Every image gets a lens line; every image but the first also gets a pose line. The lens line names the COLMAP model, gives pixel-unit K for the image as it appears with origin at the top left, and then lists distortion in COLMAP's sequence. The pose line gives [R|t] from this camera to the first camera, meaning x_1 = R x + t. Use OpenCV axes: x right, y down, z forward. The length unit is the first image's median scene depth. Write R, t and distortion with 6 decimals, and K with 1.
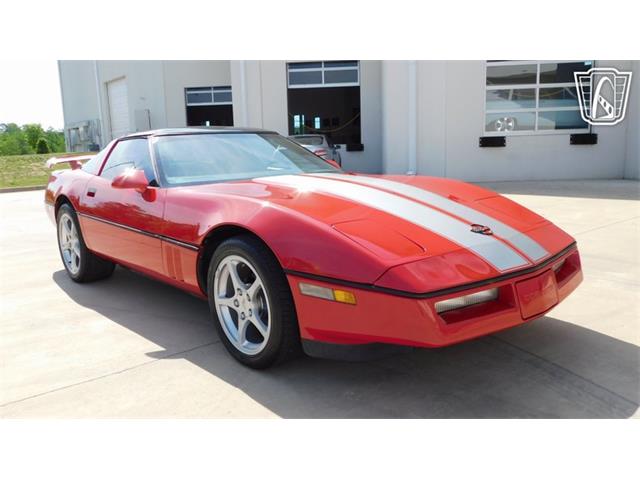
lens RADIAL K [[523.0, 0, 320.6], [0, 523.0, 240.1], [0, 0, 1]] dist [0.008125, 0.008000]
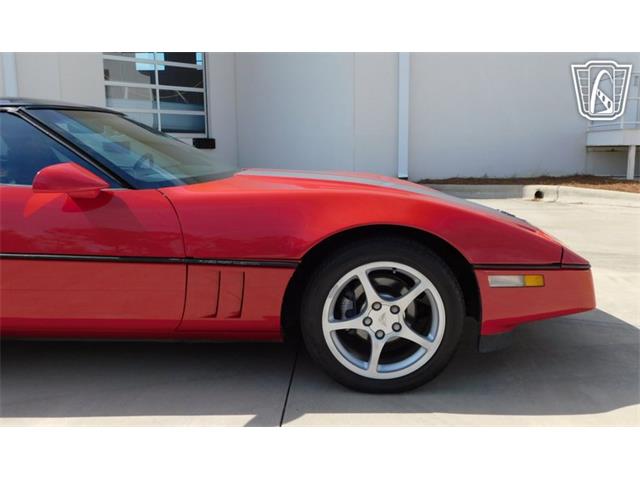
lens RADIAL K [[562.7, 0, 326.2], [0, 562.7, 239.5], [0, 0, 1]] dist [0.006538, 0.003892]
pose [[0.677599, -0.095989, 0.729140, -0.821872], [0.112665, 0.993291, 0.026063, -0.036364], [-0.726750, 0.064488, 0.683868, 0.432857]]
